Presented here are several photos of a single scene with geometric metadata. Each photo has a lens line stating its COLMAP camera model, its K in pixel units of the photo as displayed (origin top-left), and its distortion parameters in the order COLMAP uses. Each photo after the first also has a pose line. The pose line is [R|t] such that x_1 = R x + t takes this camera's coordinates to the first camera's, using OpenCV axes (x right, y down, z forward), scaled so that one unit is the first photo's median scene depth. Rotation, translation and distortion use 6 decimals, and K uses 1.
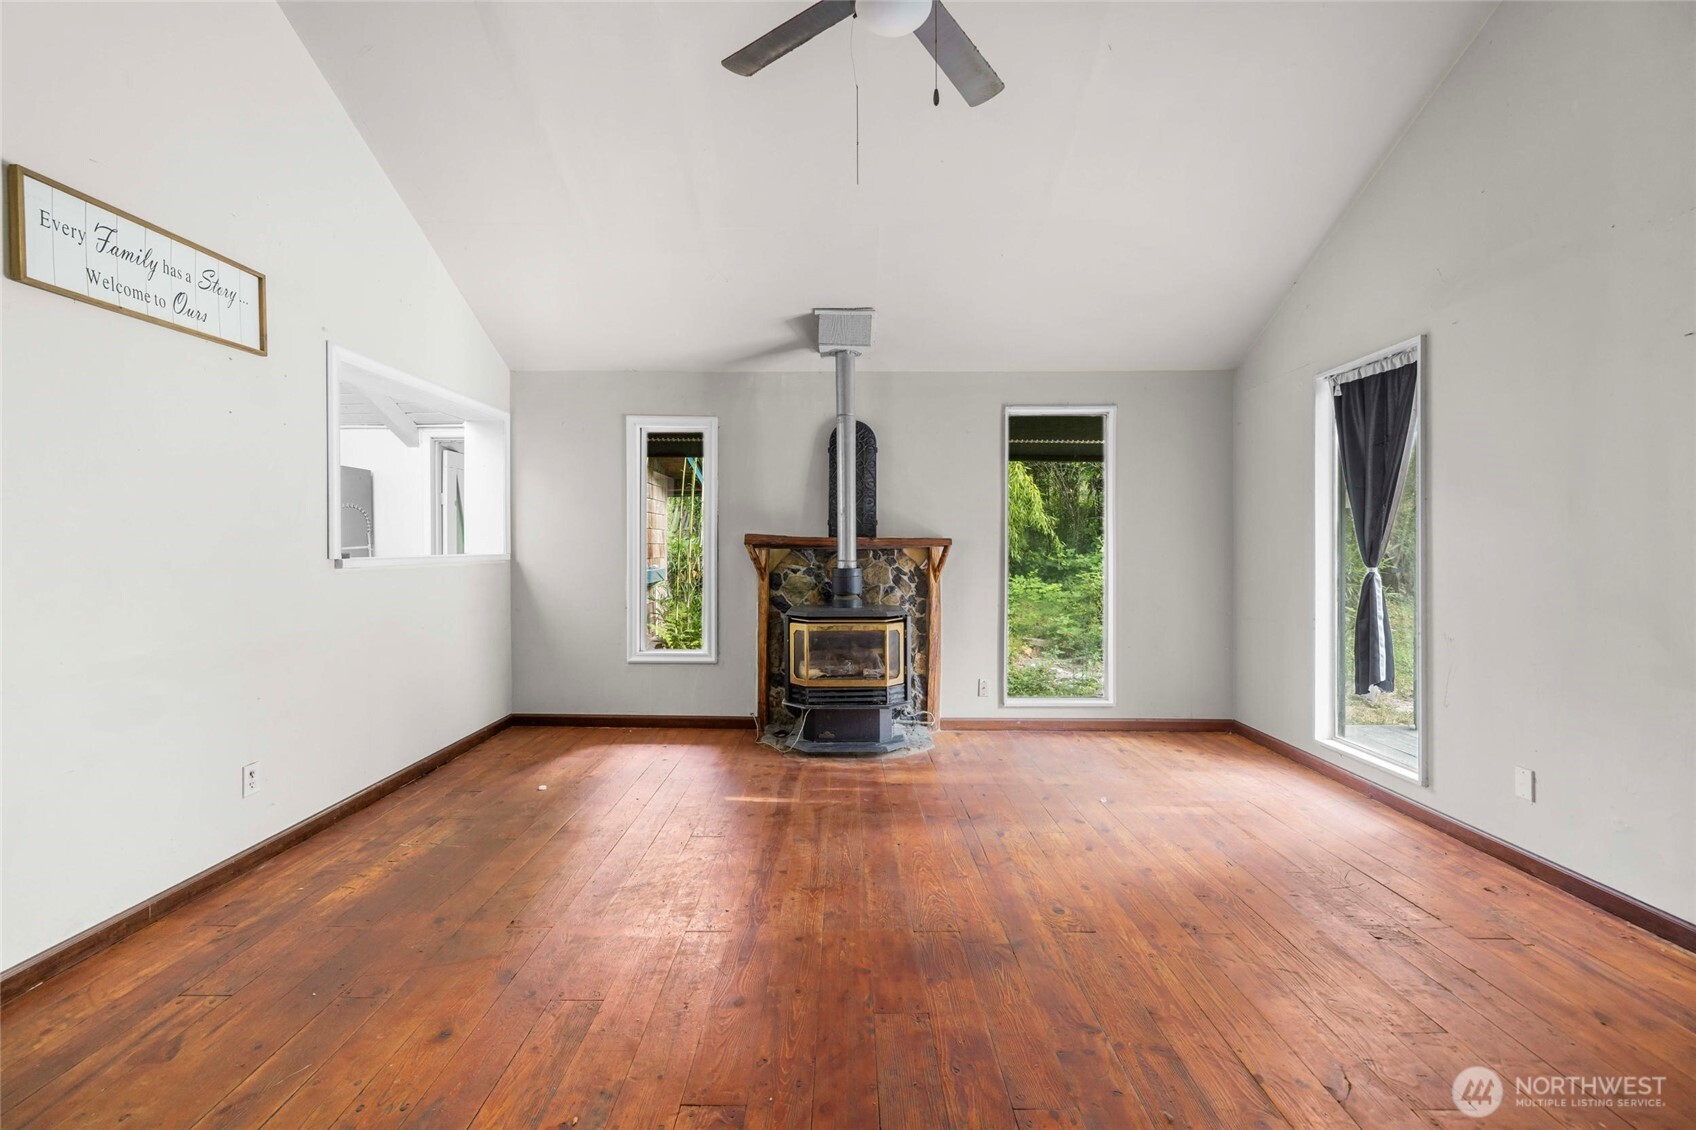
lens RADIAL K [[706.5, 0, 838.1], [0, 706.5, 551.7], [0, 0, 1]] dist [-0.001846, -0.000347]
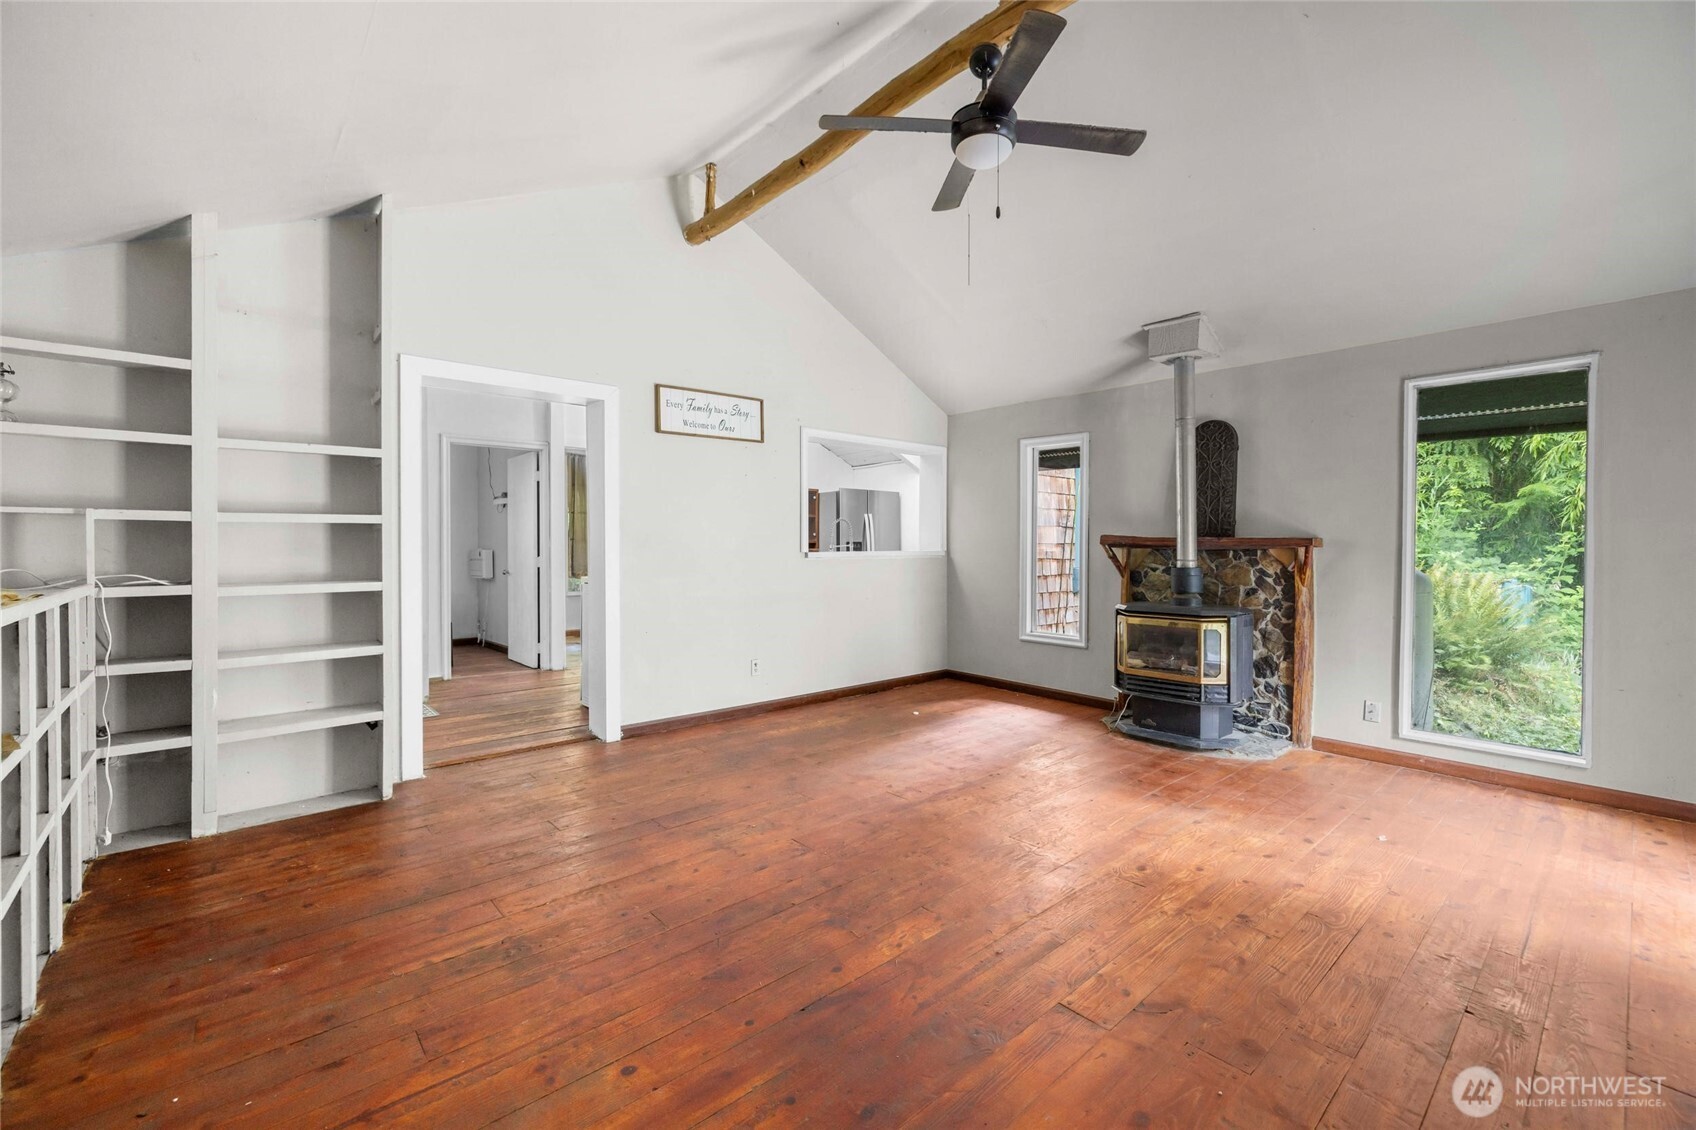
lens RADIAL K [[707.9, 0, 843.0], [0, 707.9, 560.1], [0, 0, 1]] dist [-0.000838, -0.000133]
pose [[0.668956, 0.017638, -0.743093, 0.487832], [-0.009102, 0.999838, 0.015538, 0.001236], [0.743246, -0.003631, 0.669008, -0.065062]]
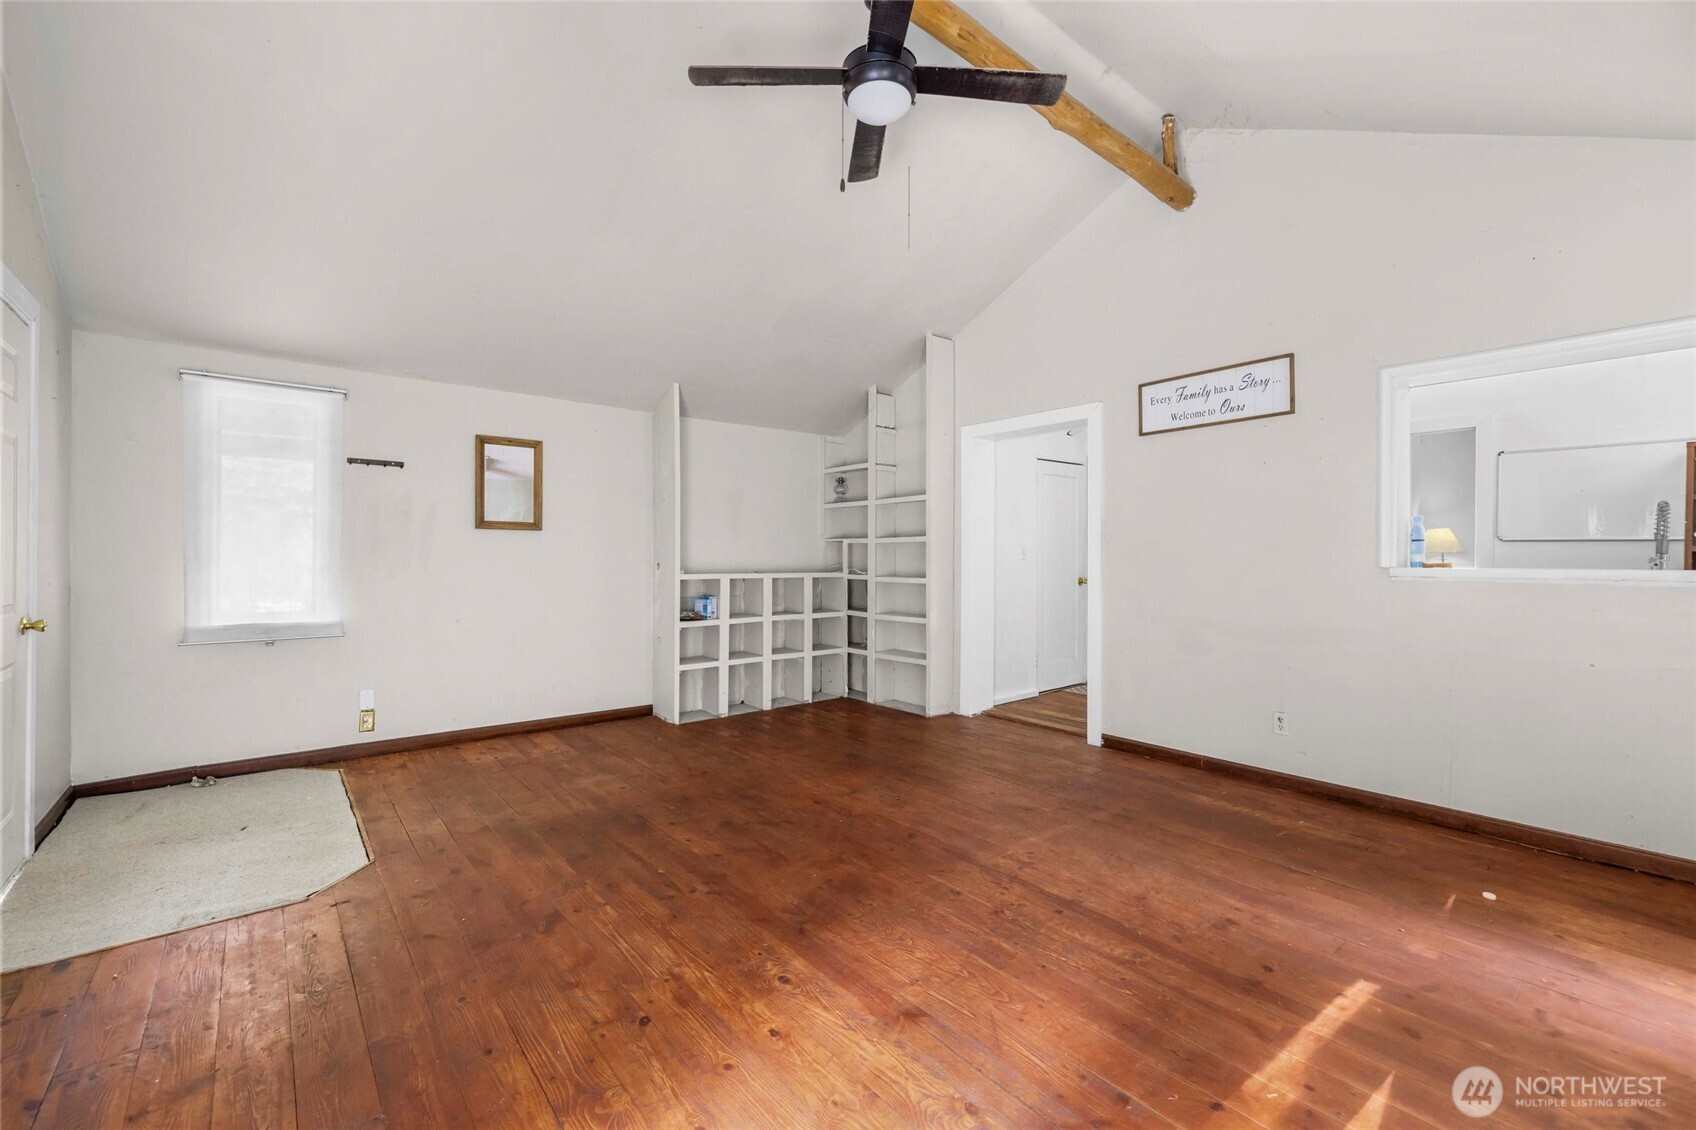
lens RADIAL K [[707.9, 0, 843.0], [0, 707.9, 560.1], [0, 0, 1]] dist [-0.000838, -0.000133]
pose [[-0.765307, 0.001755, -0.643662, 0.476590], [-0.009674, 0.999852, 0.014229, -0.005879], [0.643592, 0.017117, -0.765177, 0.998033]]
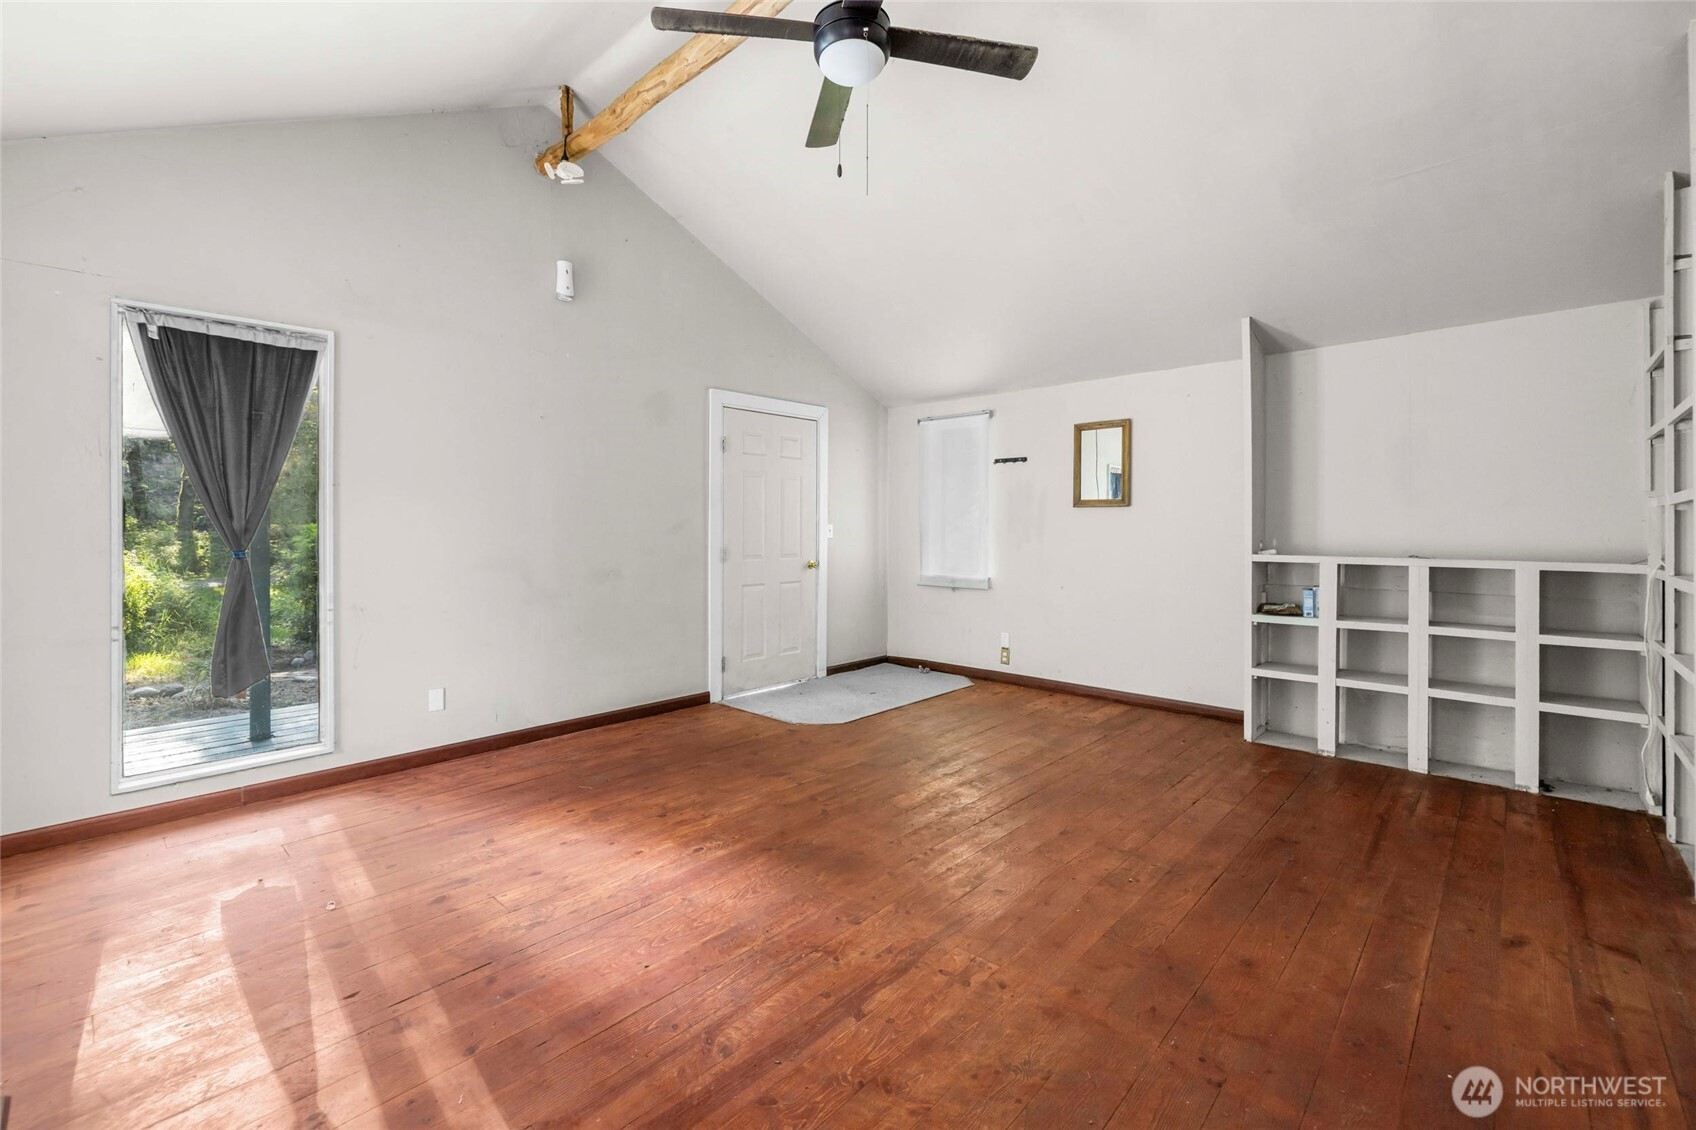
lens RADIAL K [[715.3, 0, 841.1], [0, 715.3, 532.1], [0, 0, 1]] dist [-0.001117, 0.000005]
pose [[-0.733880, -0.002203, 0.679275, -0.375369], [0.007375, 0.999910, 0.011212, -0.007263], [-0.679239, 0.013238, -0.733798, 0.992600]]
